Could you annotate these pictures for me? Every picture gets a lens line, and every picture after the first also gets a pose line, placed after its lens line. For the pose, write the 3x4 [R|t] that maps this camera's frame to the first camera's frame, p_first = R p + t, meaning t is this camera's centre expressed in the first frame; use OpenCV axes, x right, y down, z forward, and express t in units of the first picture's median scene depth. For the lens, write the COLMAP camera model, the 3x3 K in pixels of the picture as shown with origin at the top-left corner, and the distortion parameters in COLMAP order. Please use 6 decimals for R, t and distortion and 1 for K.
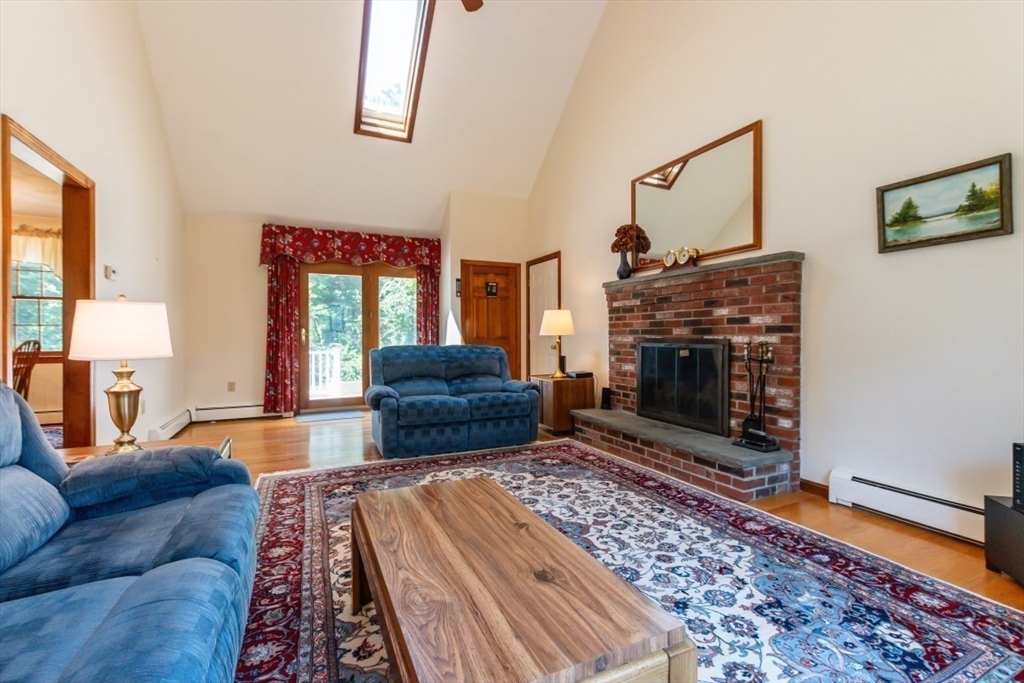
lens RADIAL K [[444.4, 0, 506.2], [0, 444.4, 338.2], [0, 0, 1]] dist [-0.000690, -0.000283]
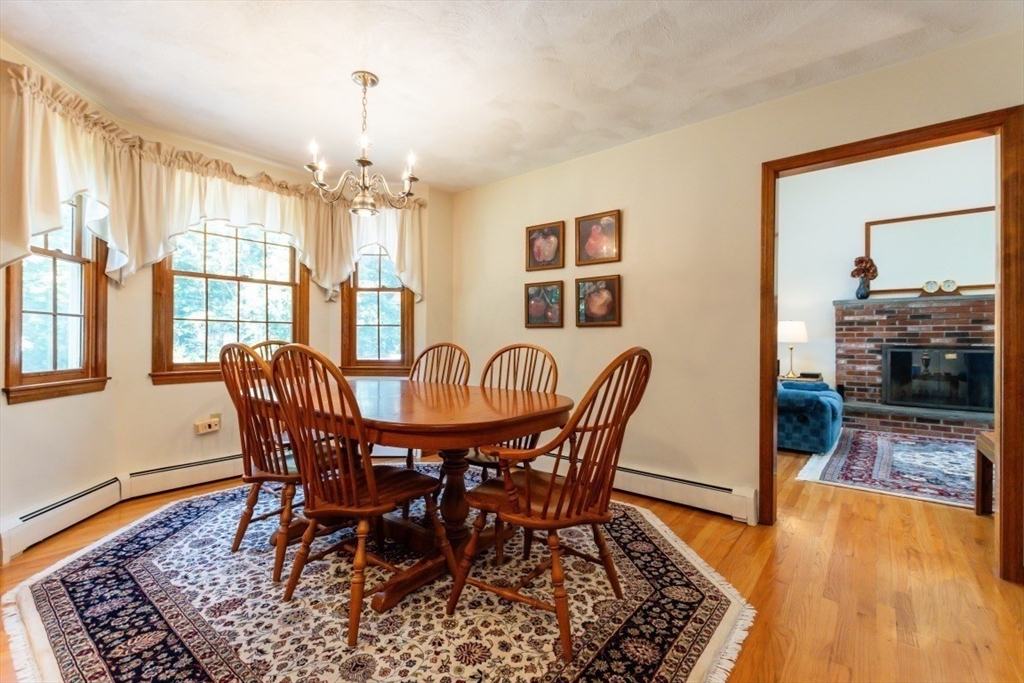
lens RADIAL K [[444.4, 0, 512.5], [0, 444.4, 339.8], [0, 0, 1]] dist [-0.000690, -0.000283]
pose [[0.886847, 0.009077, 0.461974, -1.285751], [-0.004305, 0.999926, -0.011382, 0.003405], [-0.462044, 0.008105, 0.886820, 0.351773]]
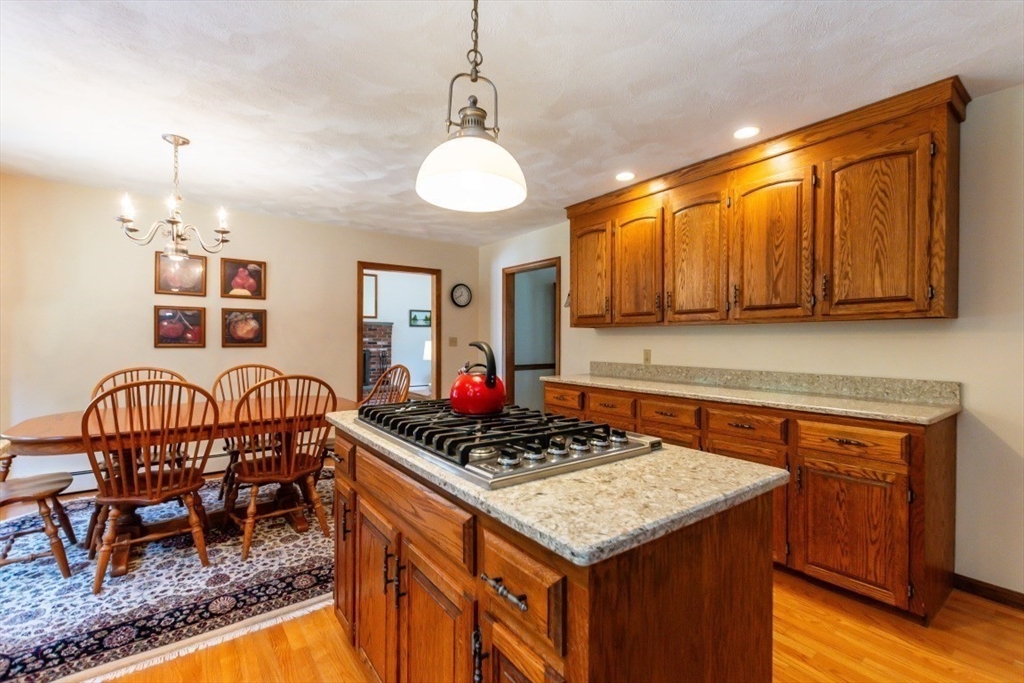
lens RADIAL K [[444.4, 0, 510.1], [0, 444.4, 341.9], [0, 0, 1]] dist [-0.000690, -0.000283]
pose [[-0.213941, -0.001854, 0.976845, -1.897759], [0.005191, 0.999982, 0.003035, -0.040053], [-0.976833, 0.005720, -0.213927, 0.593362]]
